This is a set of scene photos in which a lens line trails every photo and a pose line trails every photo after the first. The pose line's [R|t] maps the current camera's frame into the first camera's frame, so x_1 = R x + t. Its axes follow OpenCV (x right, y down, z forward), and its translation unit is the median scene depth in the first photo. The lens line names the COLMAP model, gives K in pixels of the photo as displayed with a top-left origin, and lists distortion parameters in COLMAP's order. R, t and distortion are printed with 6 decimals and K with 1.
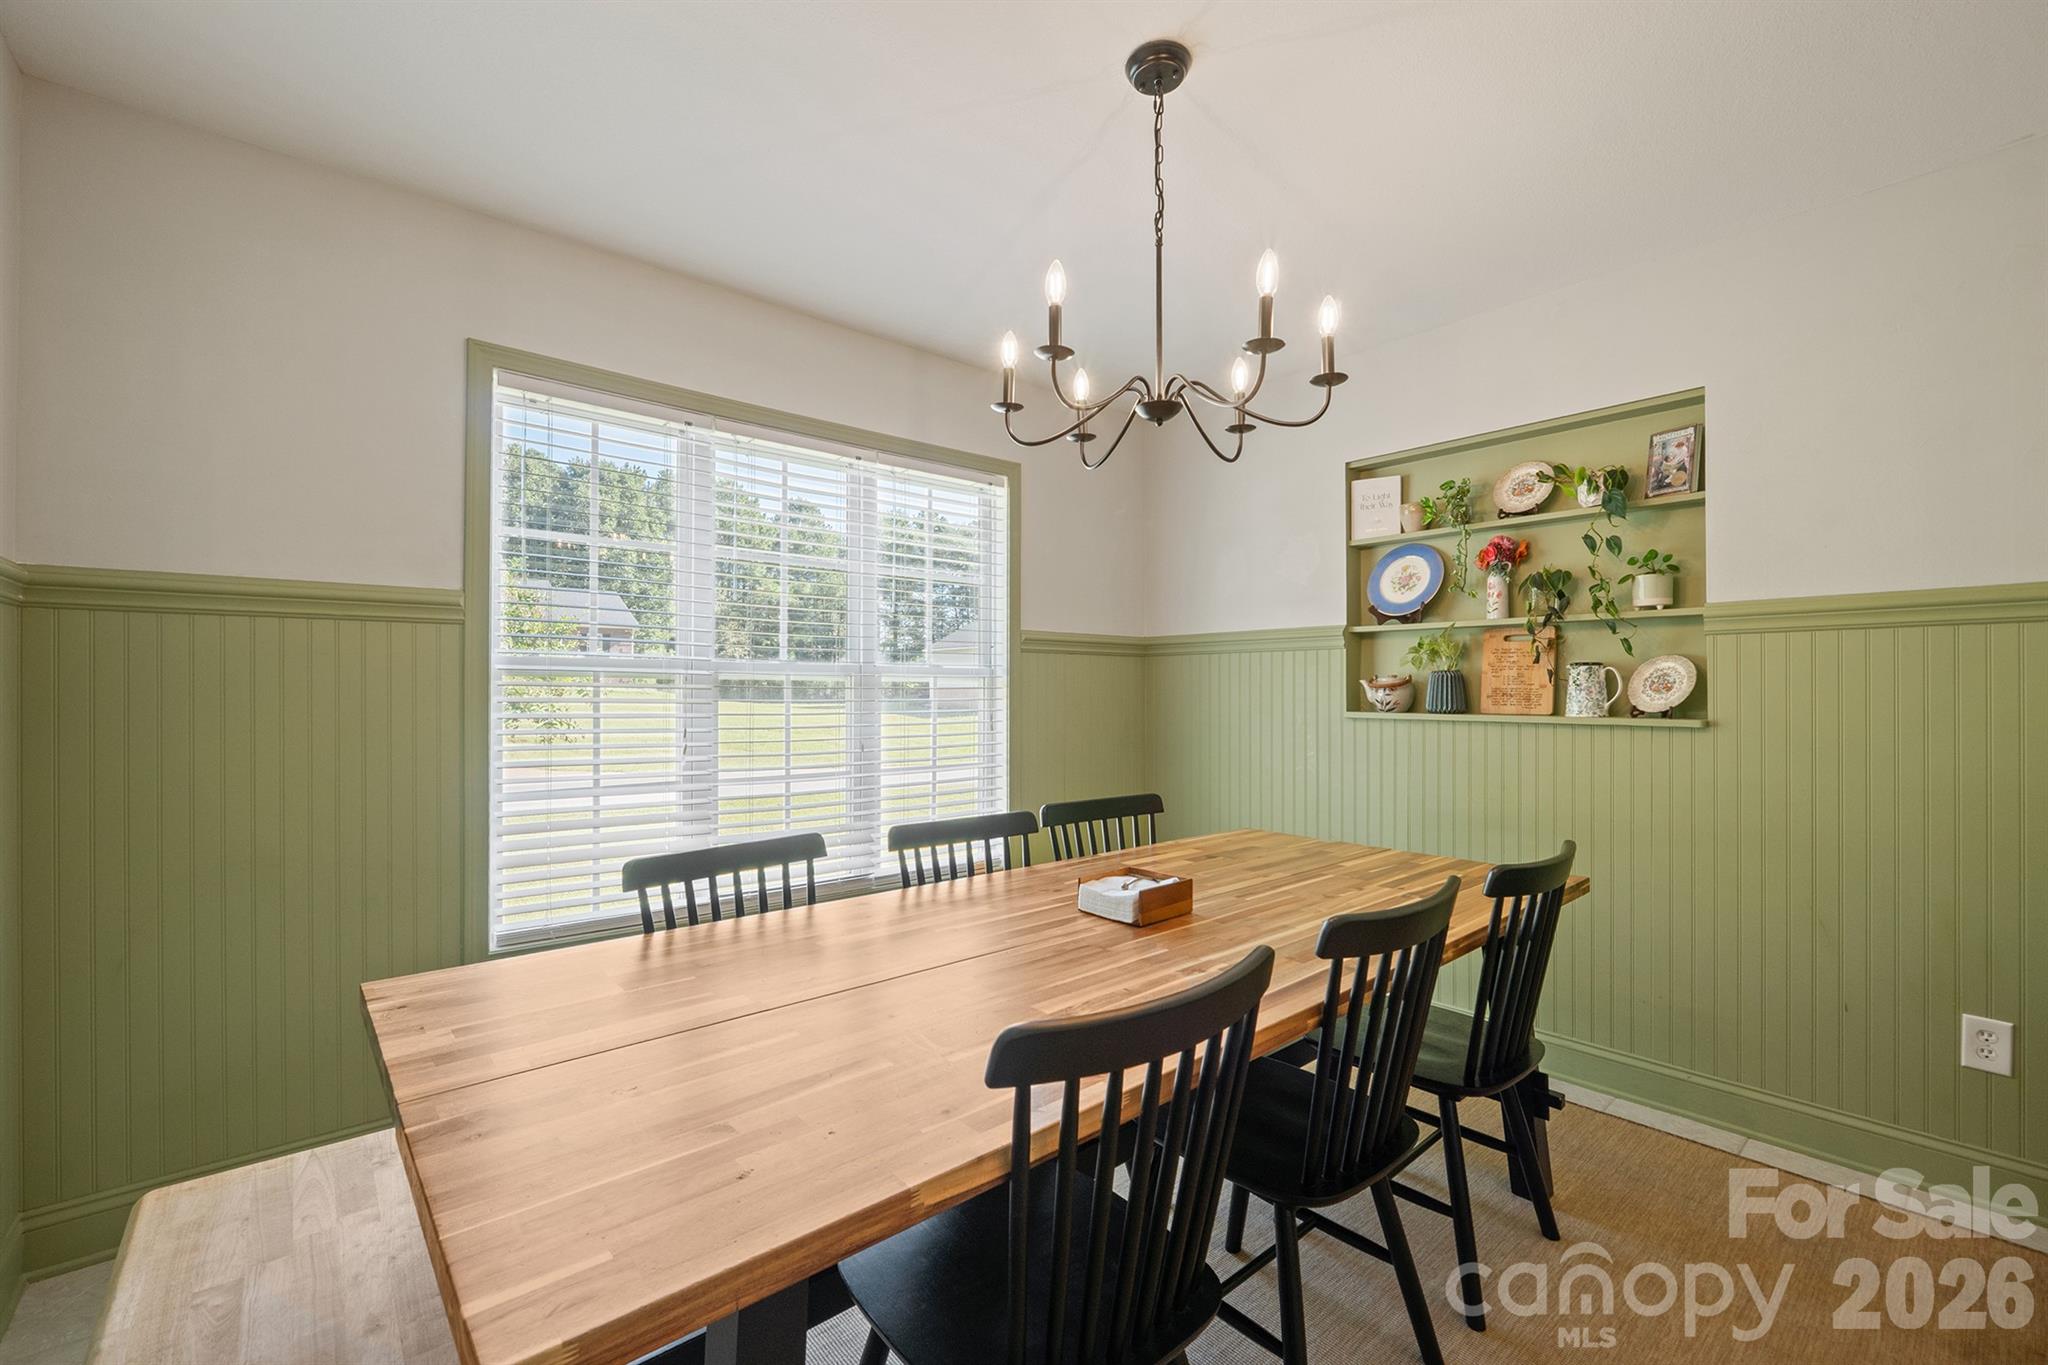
lens RADIAL K [[874.1, 0, 1024.0], [0, 874.1, 682.5], [0, 0, 1]] dist [0.002058, 0.000054]
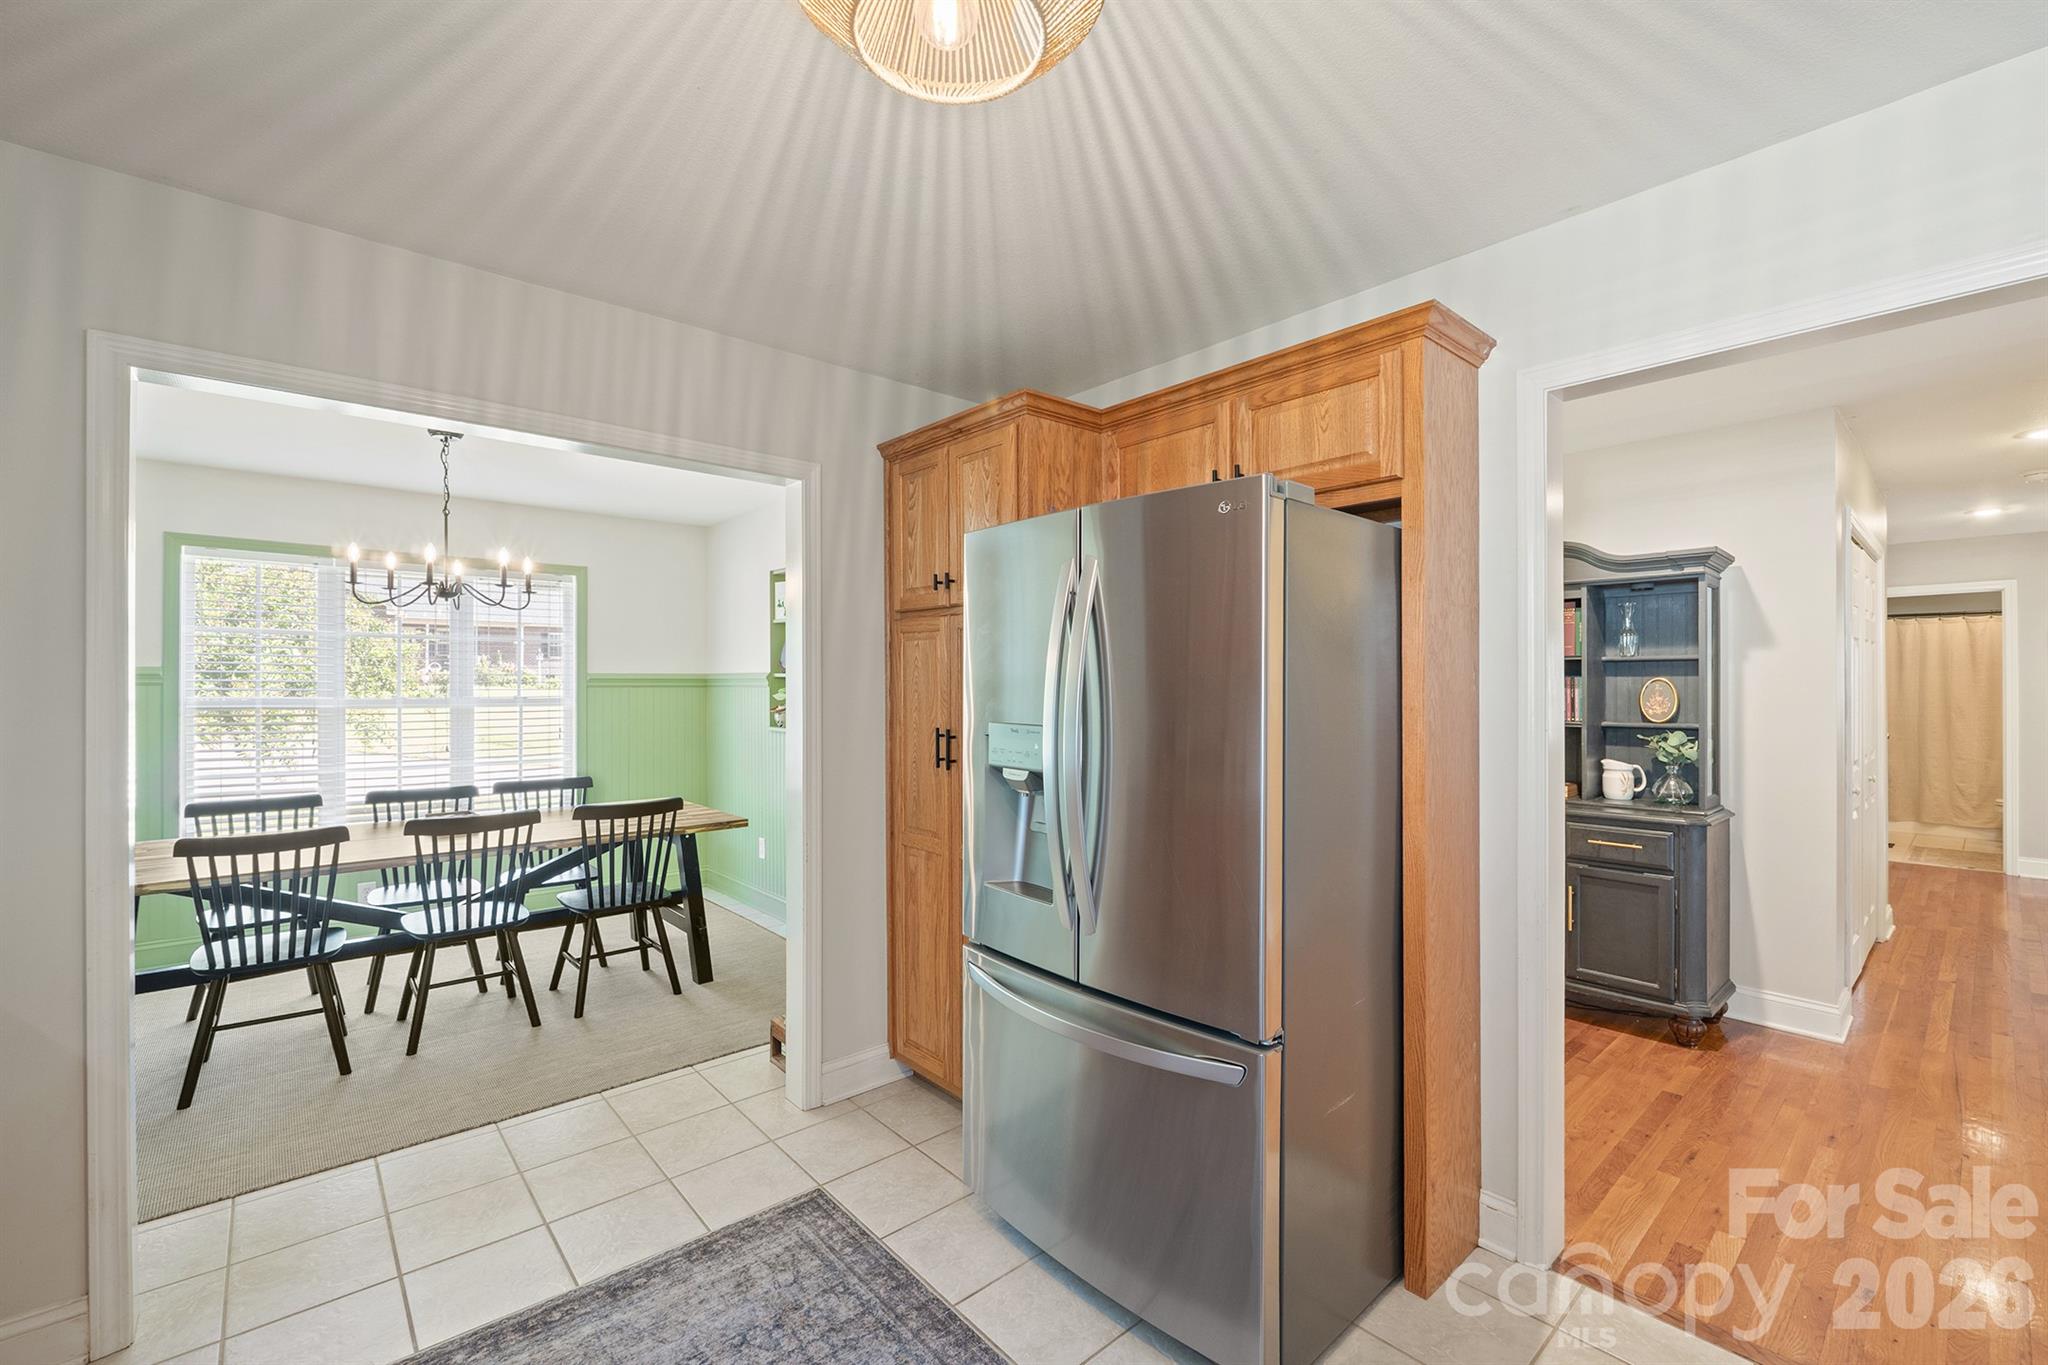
lens RADIAL K [[843.5, 0, 1017.8], [0, 843.5, 691.6], [0, 0, 1]] dist [-0.001940, -0.000250]
pose [[0.999958, -0.000374, 0.009207, 0.898820], [0.000211, 0.999843, 0.017698, -0.064431], [-0.009212, -0.017696, 0.999801, -0.620778]]
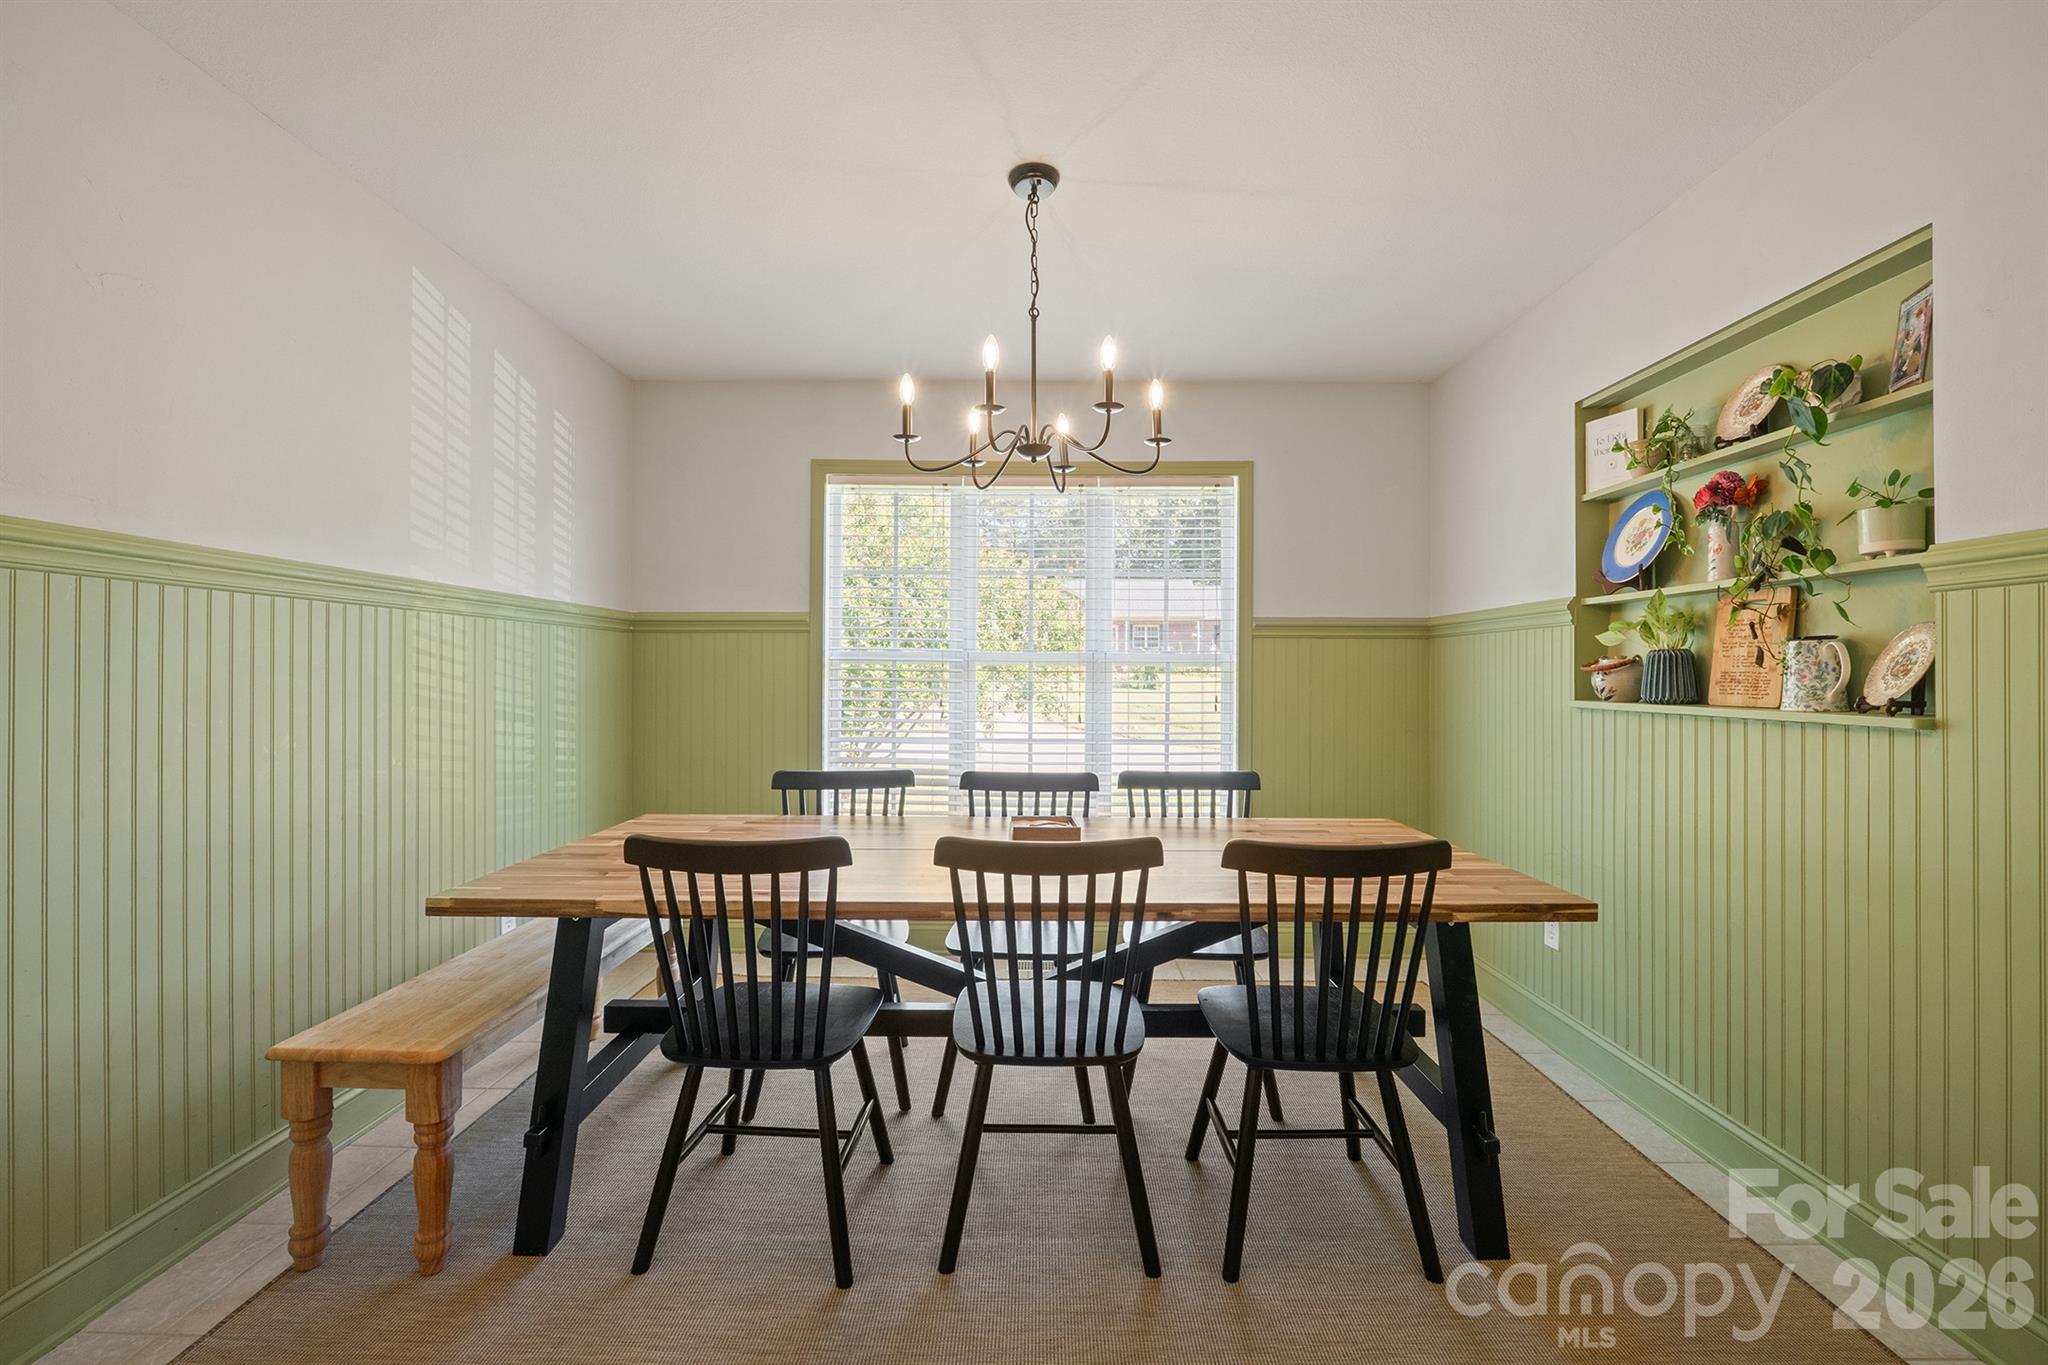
lens RADIAL K [[860.8, 0, 1023.6], [0, 860.8, 669.6], [0, 0, 1]] dist [-0.002297, -0.000379]
pose [[0.749434, -0.001496, -0.662077, 0.572255], [0.003091, 0.999994, 0.001240, 0.001782], [0.662072, -0.002975, 0.749435, 0.035524]]
